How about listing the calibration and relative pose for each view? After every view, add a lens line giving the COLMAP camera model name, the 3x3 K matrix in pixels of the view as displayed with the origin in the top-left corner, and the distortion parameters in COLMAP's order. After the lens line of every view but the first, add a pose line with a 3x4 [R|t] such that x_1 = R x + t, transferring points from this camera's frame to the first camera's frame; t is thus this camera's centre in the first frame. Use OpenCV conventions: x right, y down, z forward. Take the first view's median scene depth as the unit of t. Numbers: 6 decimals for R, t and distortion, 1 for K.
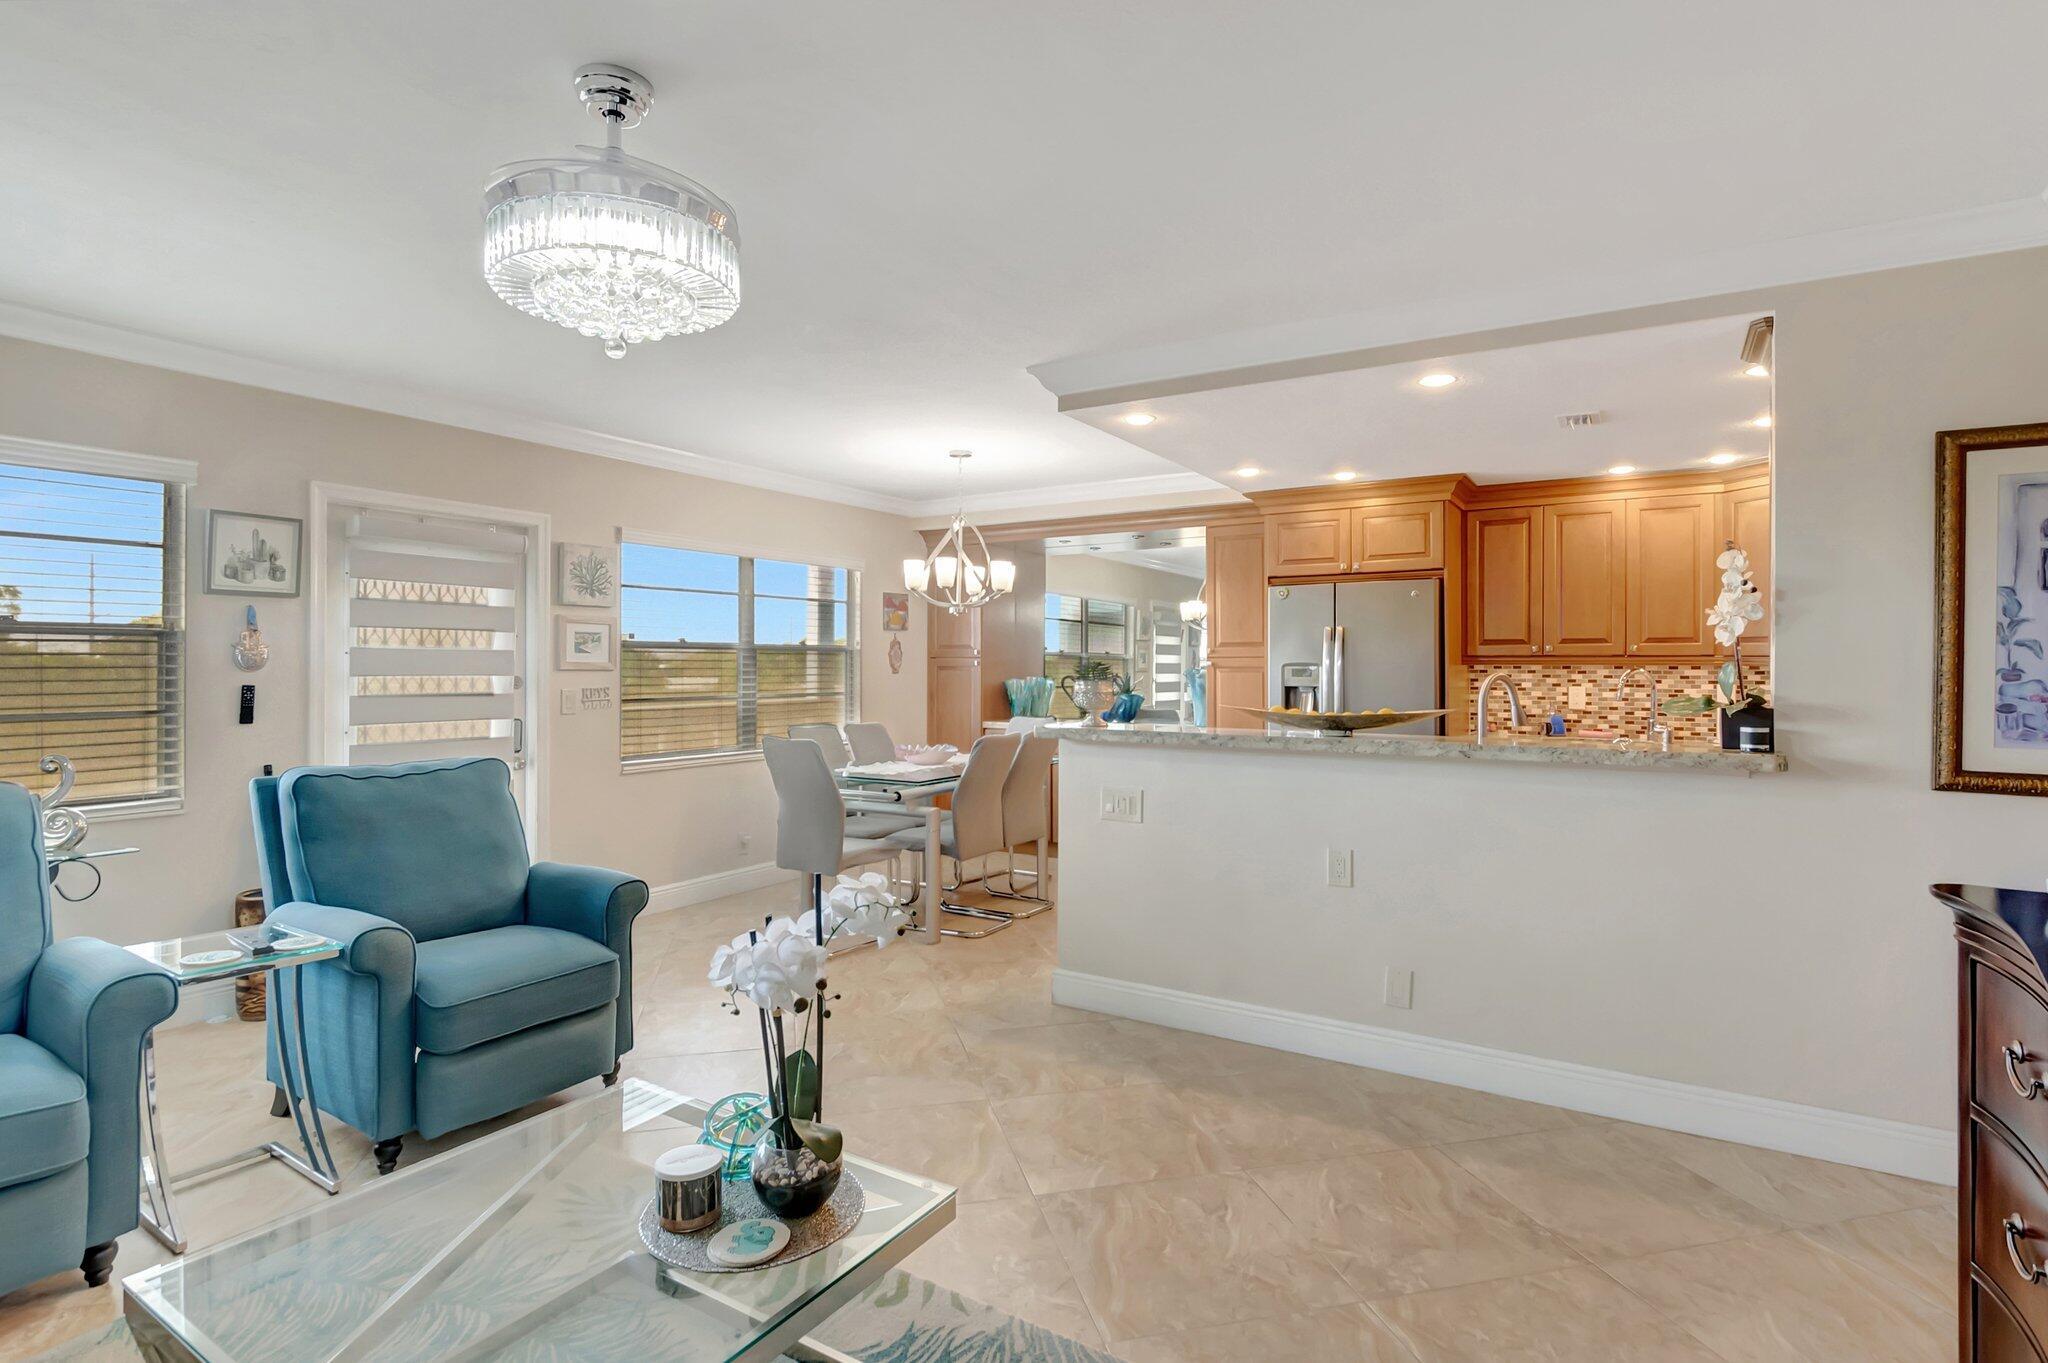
lens RADIAL K [[1007.2, 0, 1016.0], [0, 1007.2, 655.2], [0, 0, 1]] dist [-0.003757, -0.000631]
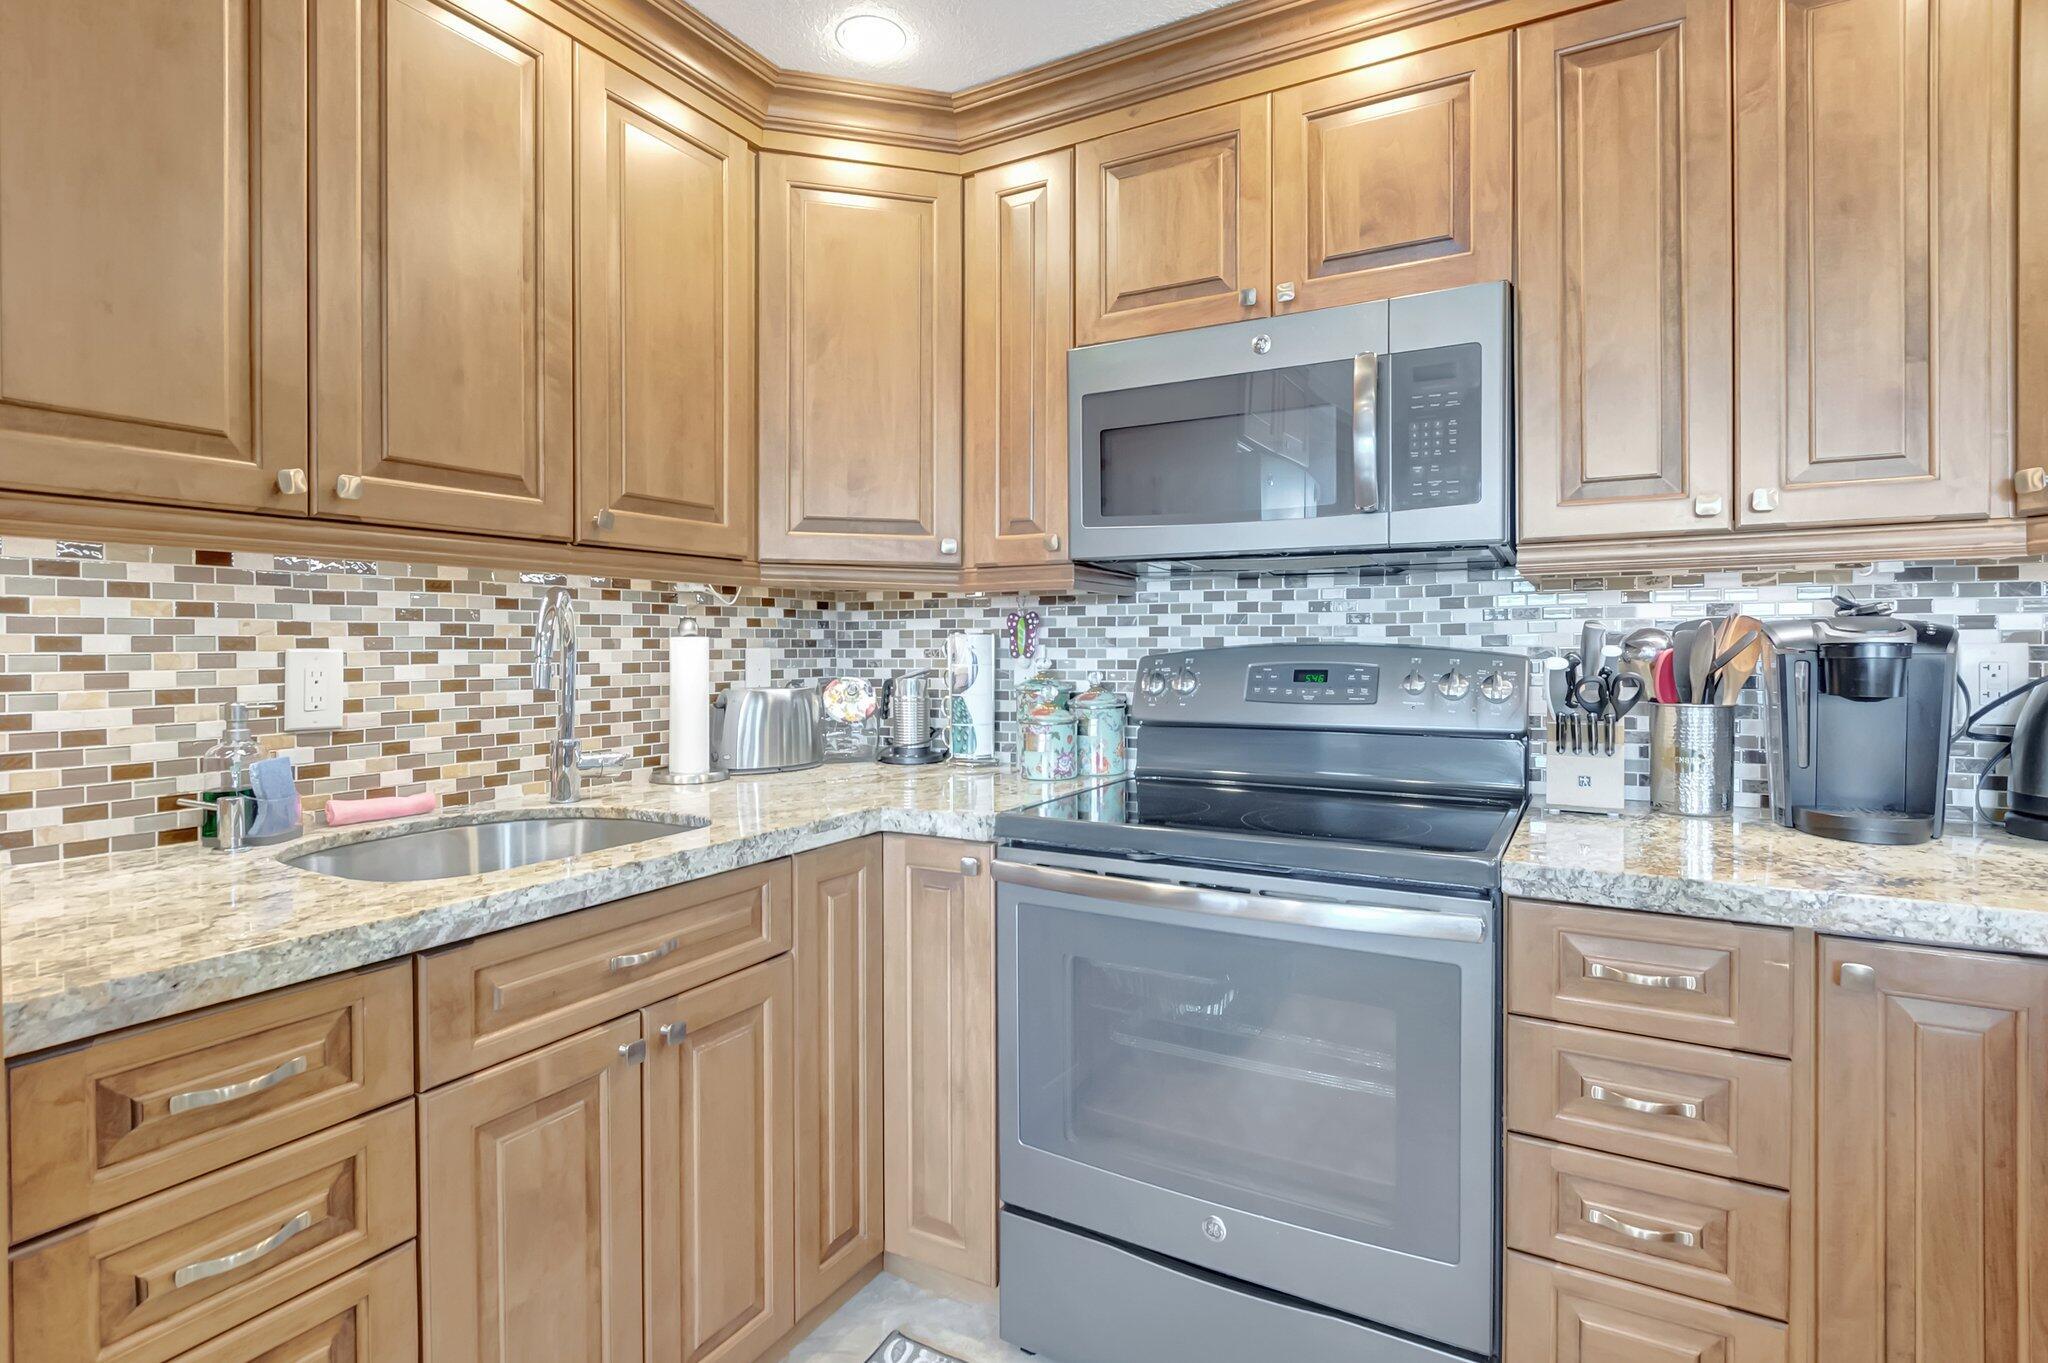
lens RADIAL K [[993.8, 0, 1029.8], [0, 993.8, 654.6], [0, 0, 1]] dist [-0.009615, -0.000037]
pose [[-0.051295, -0.010970, 0.998623, 0.362406], [-0.005749, 0.999926, 0.010689, 0.038766], [-0.998667, -0.005192, -0.051354, 1.093141]]
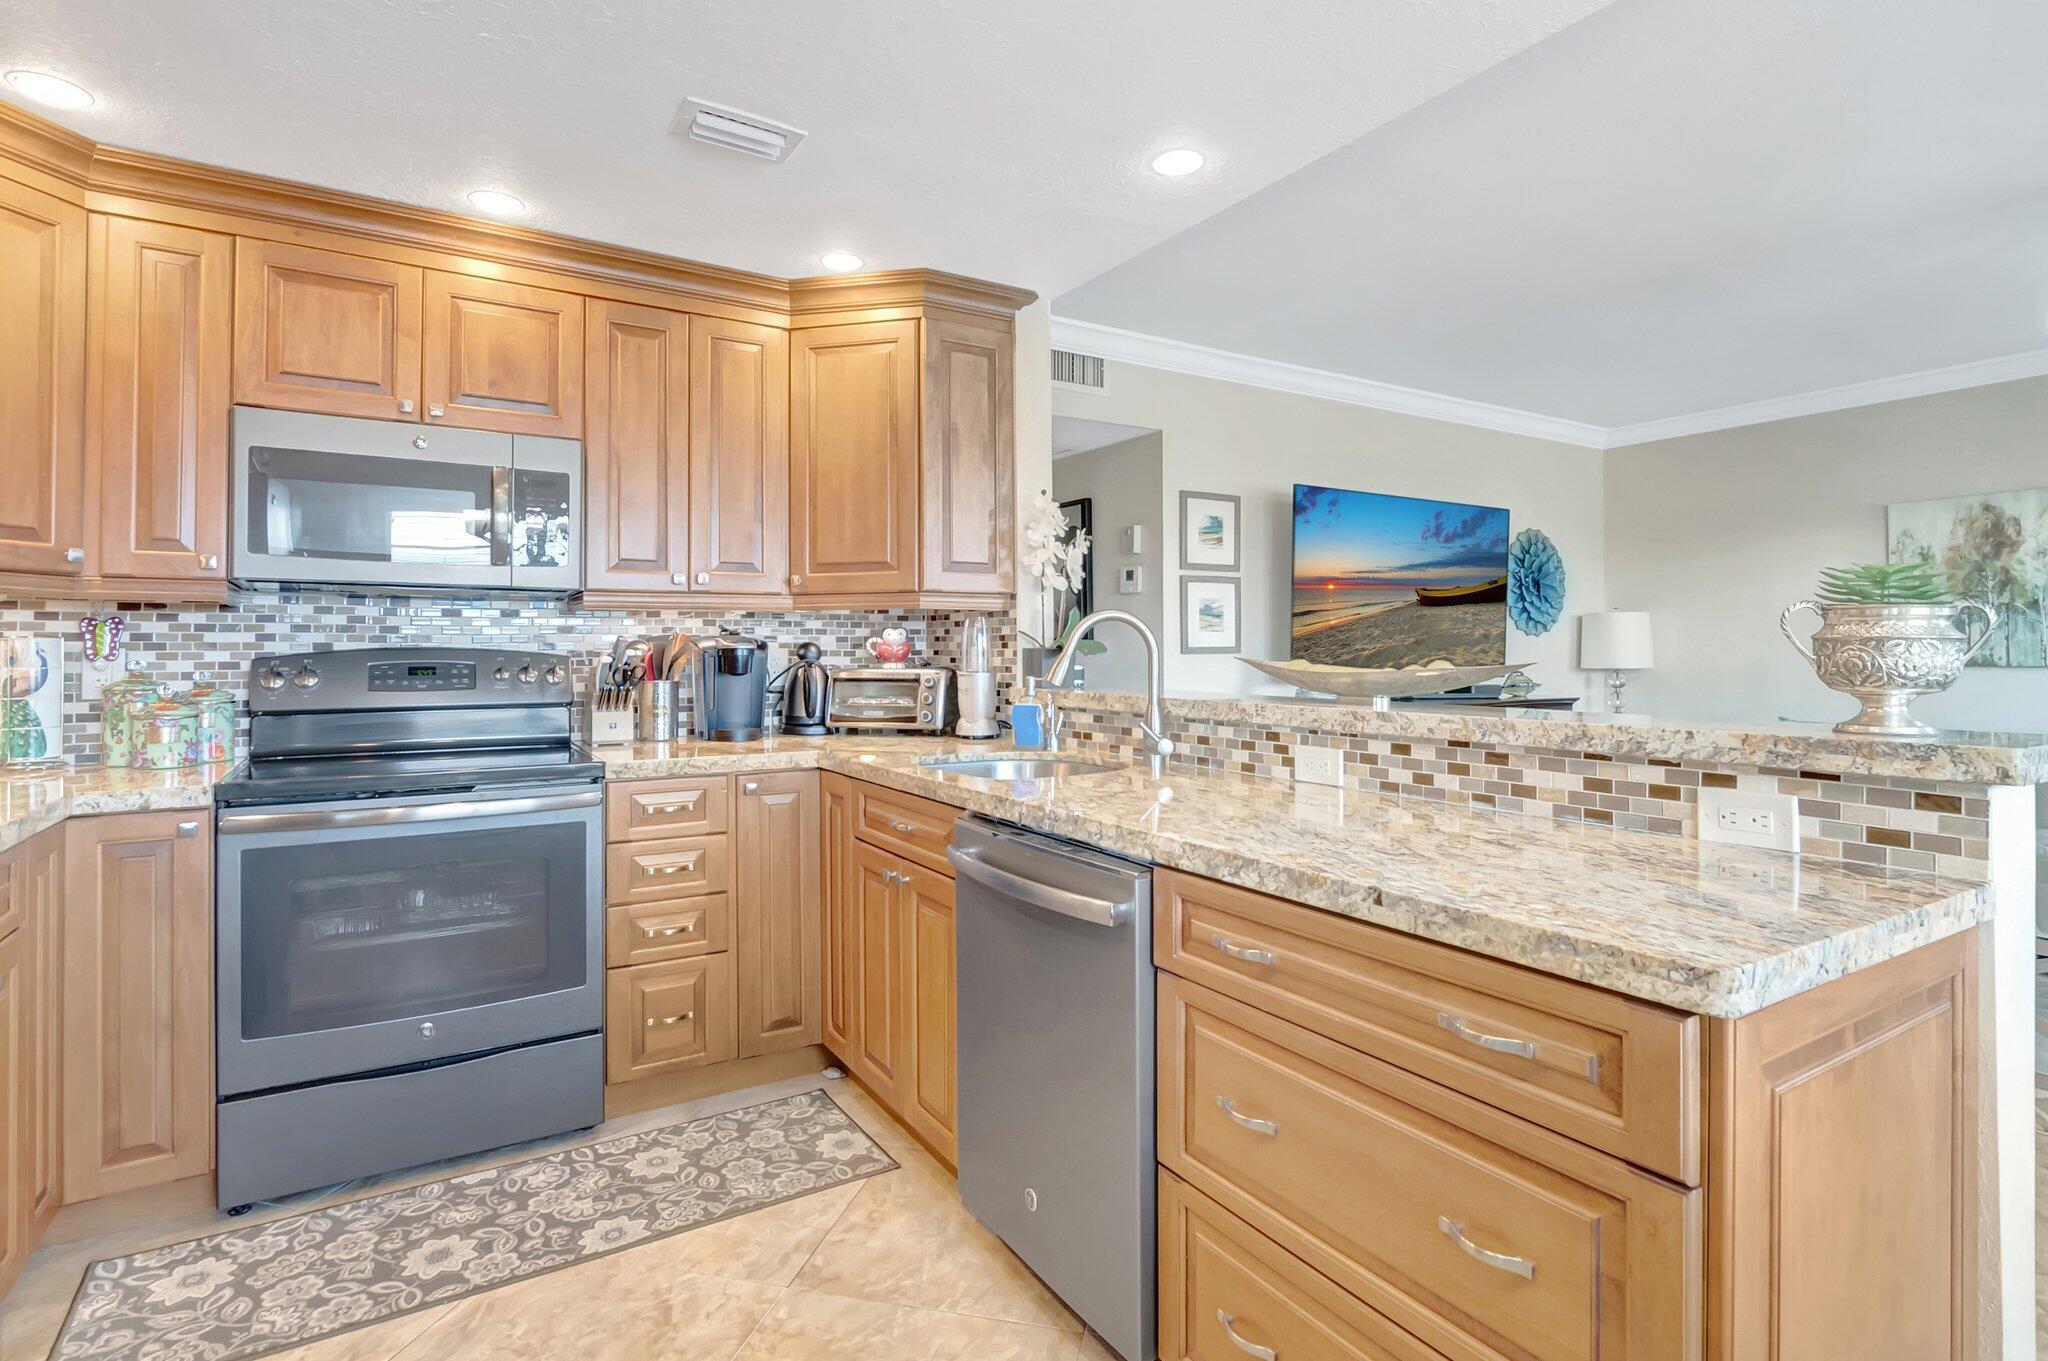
lens RADIAL K [[1028.1, 0, 1026.7], [0, 1028.1, 654.2], [0, 0, 1]] dist [-0.005988, -0.000381]
pose [[-0.902646, -0.003086, 0.430372, 0.173047], [-0.004234, 0.999990, -0.001708, 0.041470], [-0.430363, -0.003364, -0.902650, 1.375754]]
